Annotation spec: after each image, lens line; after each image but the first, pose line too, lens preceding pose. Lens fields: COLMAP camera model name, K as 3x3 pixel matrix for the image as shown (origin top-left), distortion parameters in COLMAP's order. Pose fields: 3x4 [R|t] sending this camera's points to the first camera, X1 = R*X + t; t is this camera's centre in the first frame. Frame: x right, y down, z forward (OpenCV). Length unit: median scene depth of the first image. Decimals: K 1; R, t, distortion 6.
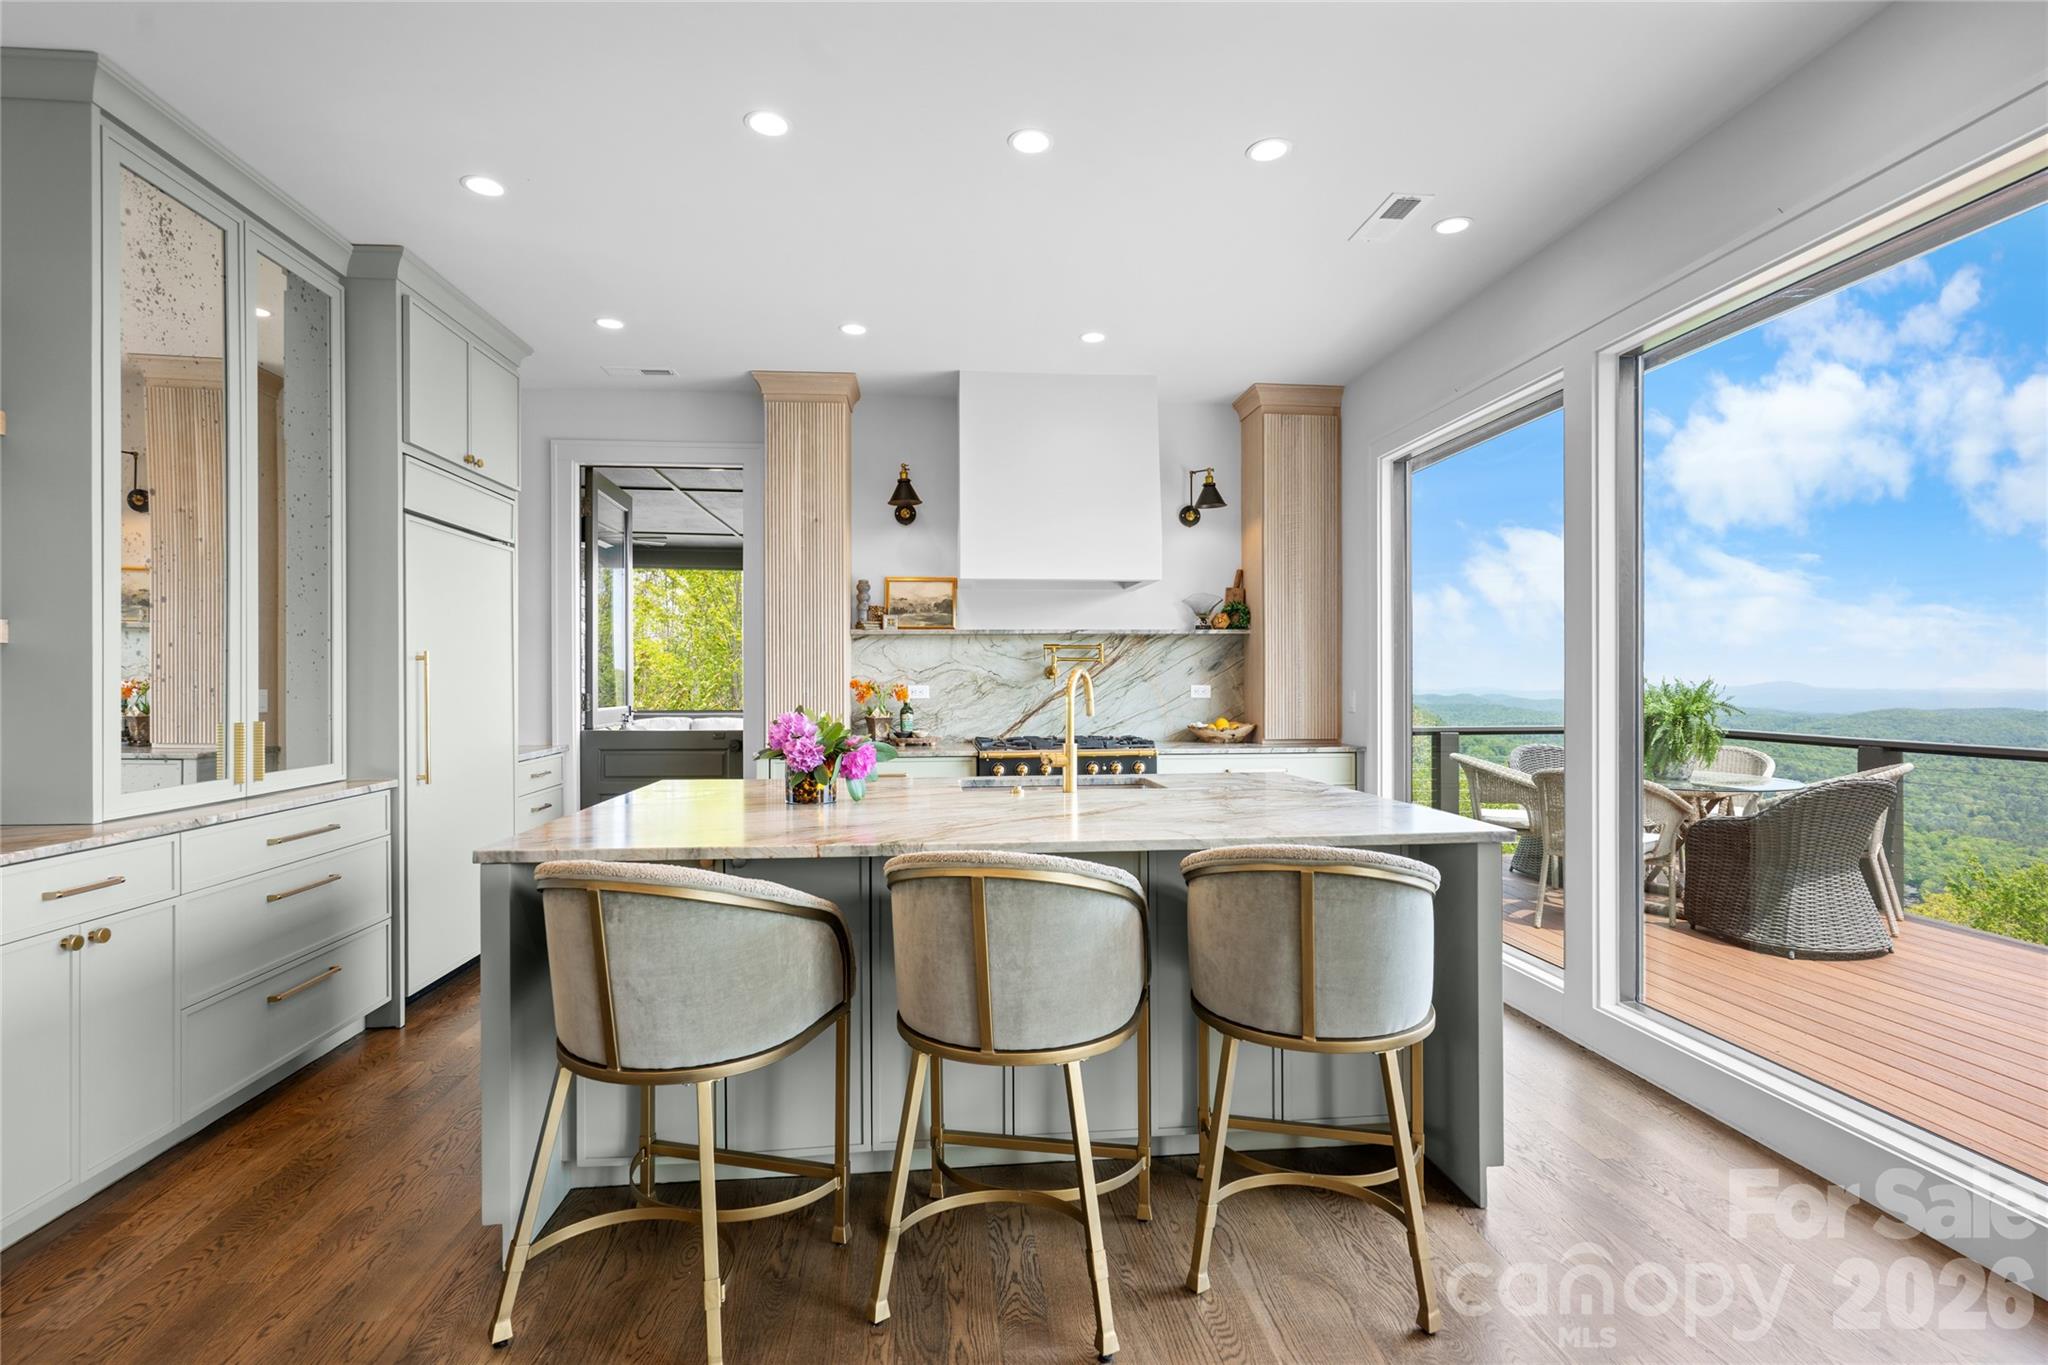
lens RADIAL K [[981.0, 0, 1019.4], [0, 981.0, 682.0], [0, 0, 1]] dist [-0.006127, 0.005097]
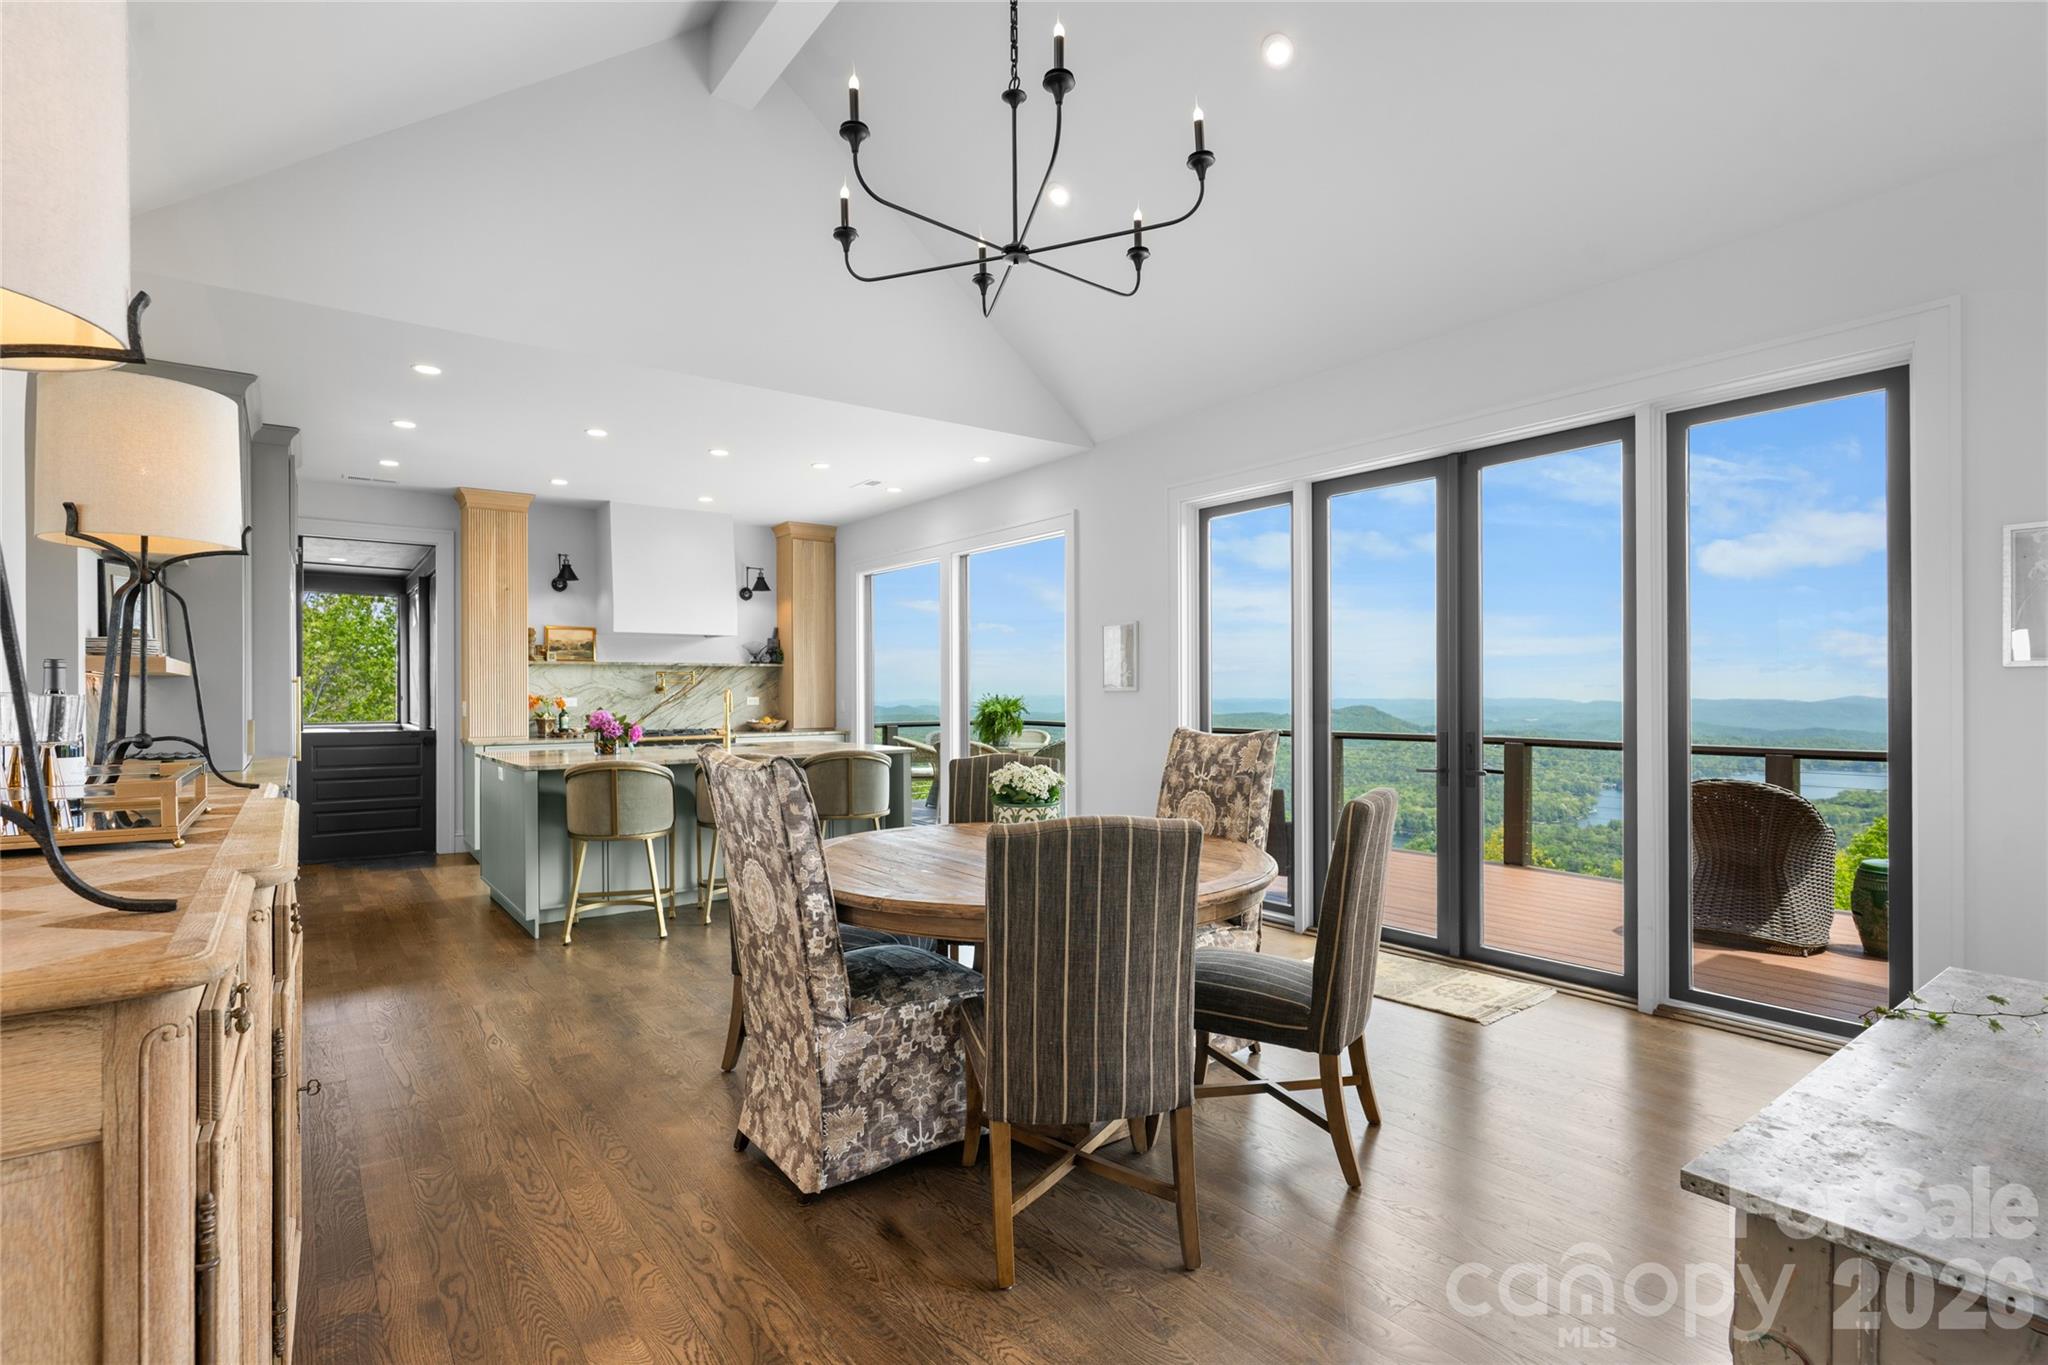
lens RADIAL K [[981.0, 0, 1020.8], [0, 981.0, 696.7], [0, 0, 1]] dist [-0.006127, 0.005097]
pose [[0.855005, -0.002658, 0.518613, -0.294234], [0.001789, 0.999996, 0.002175, -0.000533], [-0.518617, -0.000932, 0.855006, -0.661242]]
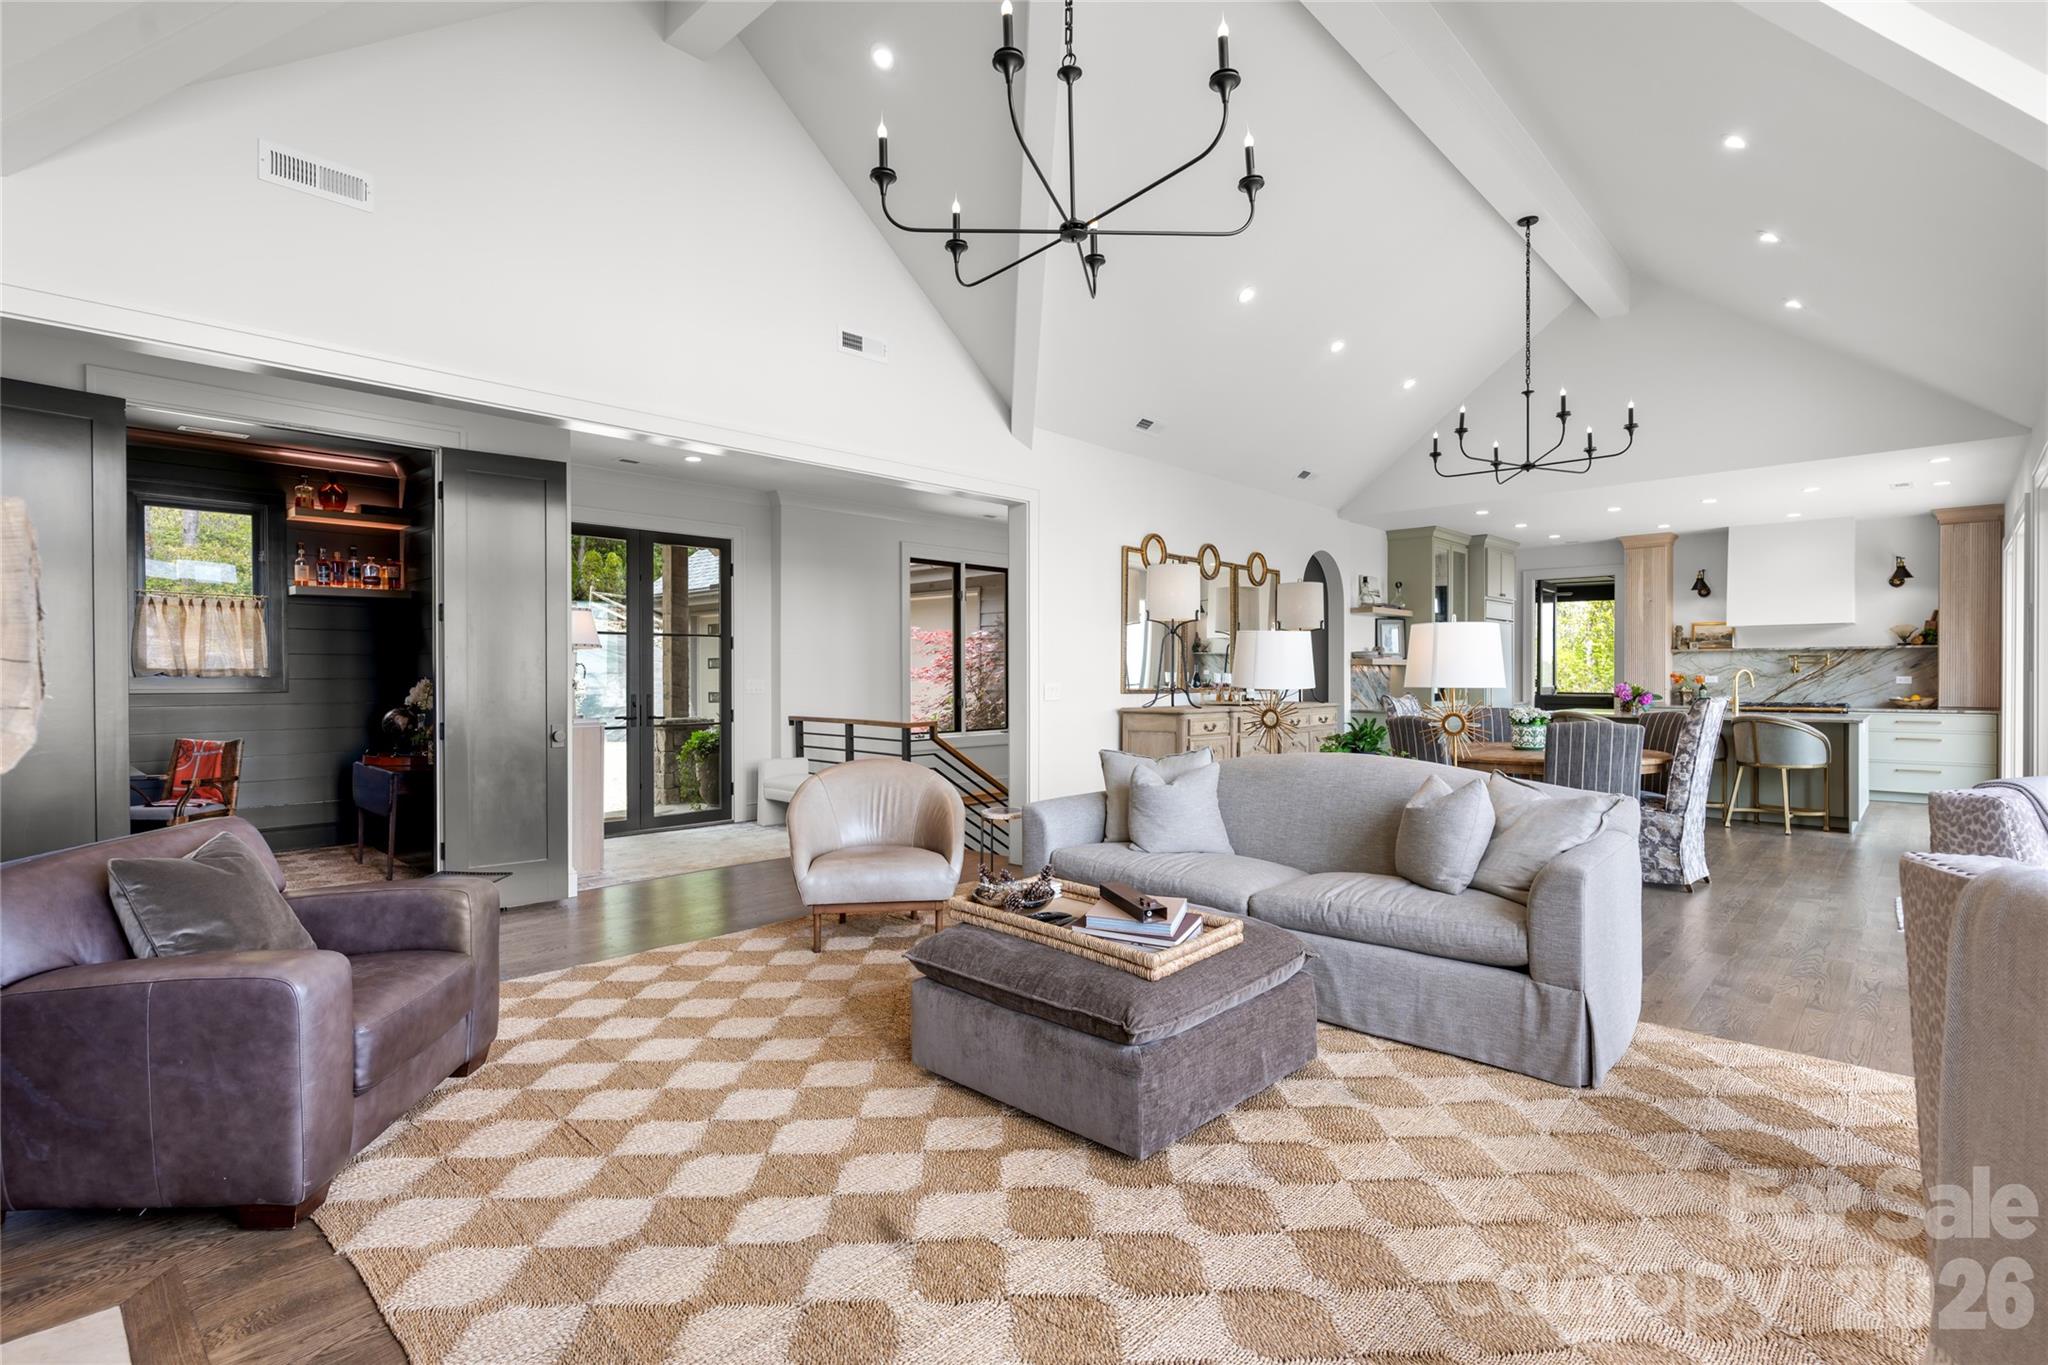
lens RADIAL K [[981.0, 0, 1018.8], [0, 981.0, 681.1], [0, 0, 1]] dist [-0.006127, 0.005097]
pose [[0.662671, 0.006791, -0.748880, 0.468132], [-0.000689, 0.999964, 0.008459, -0.002491], [0.748911, -0.005090, 0.662652, -1.421991]]
